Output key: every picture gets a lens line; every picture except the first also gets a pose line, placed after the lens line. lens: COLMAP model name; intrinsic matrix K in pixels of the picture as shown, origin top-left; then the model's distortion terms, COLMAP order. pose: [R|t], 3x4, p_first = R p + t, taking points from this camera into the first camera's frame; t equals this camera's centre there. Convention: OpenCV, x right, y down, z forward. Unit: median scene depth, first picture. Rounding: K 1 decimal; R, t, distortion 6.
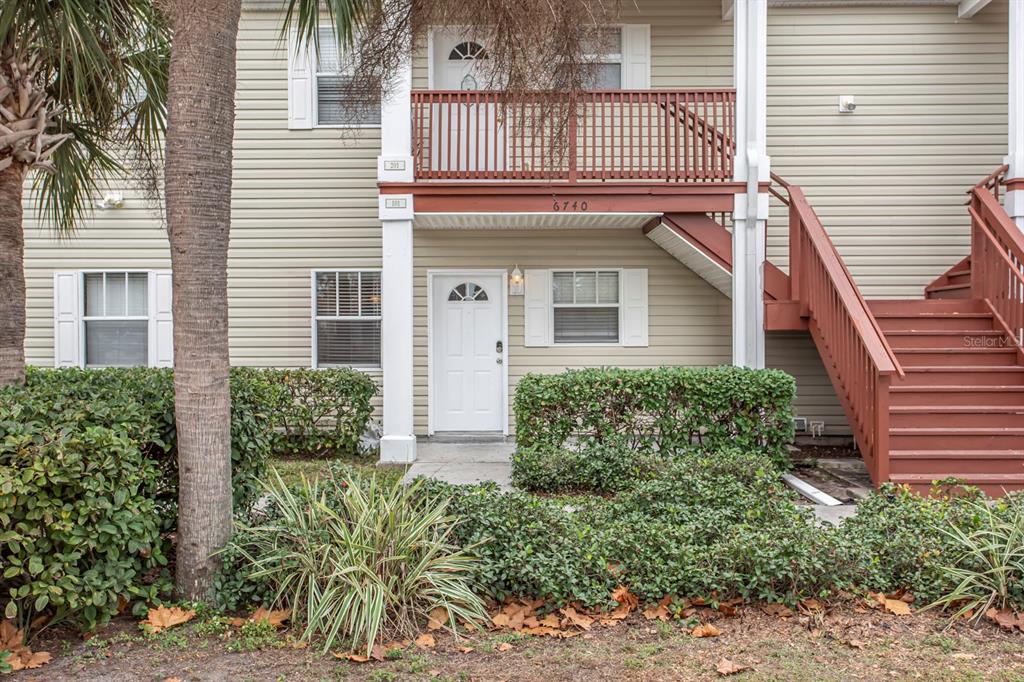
lens RADIAL K [[945.0, 0, 512.1], [0, 945.0, 340.4], [0, 0, 1]] dist [0.000294, 0.000000]
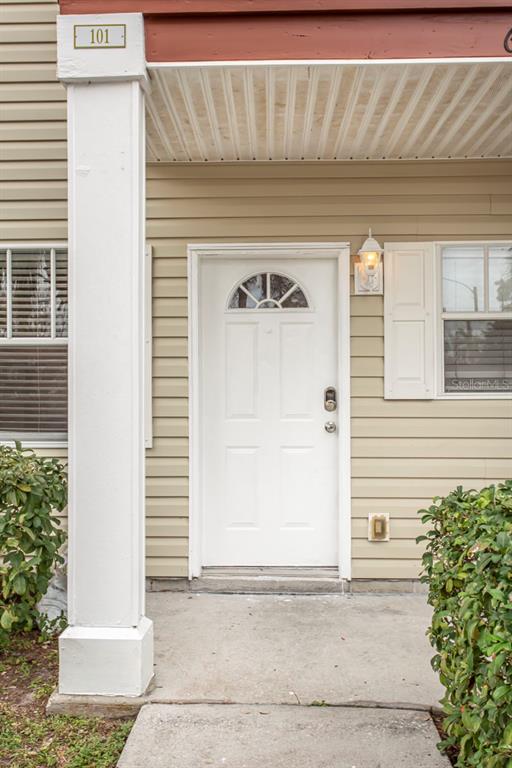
lens RADIAL K [[732.4, 0, 256.3], [0, 732.4, 382.9], [0, 0, 1]] dist [0.002232, 0.000000]
pose [[0.999807, 0.001438, -0.019570, -0.045962], [-0.001499, 0.999994, -0.003100, -0.000735], [0.019566, 0.003128, 0.999804, 0.615759]]
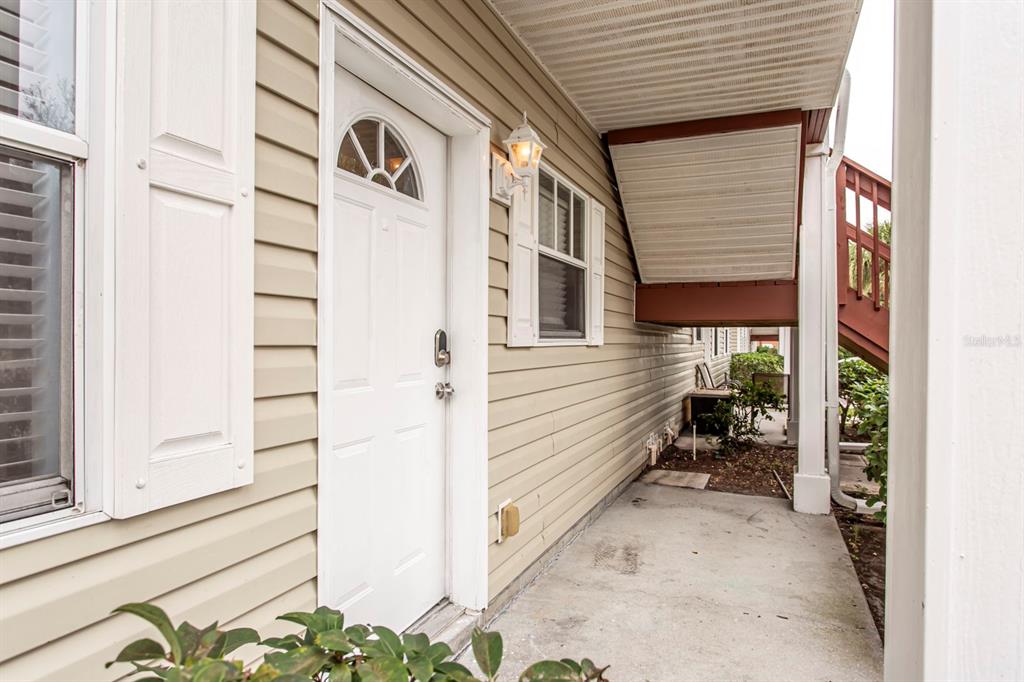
lens RADIAL K [[580.6, 0, 516.9], [0, 580.6, 345.5], [0, 0, 1]] dist [0.003967, 0.000899]
pose [[0.367170, -0.002549, 0.930150, -0.194556], [-0.005828, 0.999970, 0.005041, 0.004678], [-0.930136, -0.007272, 0.367144, 0.910435]]
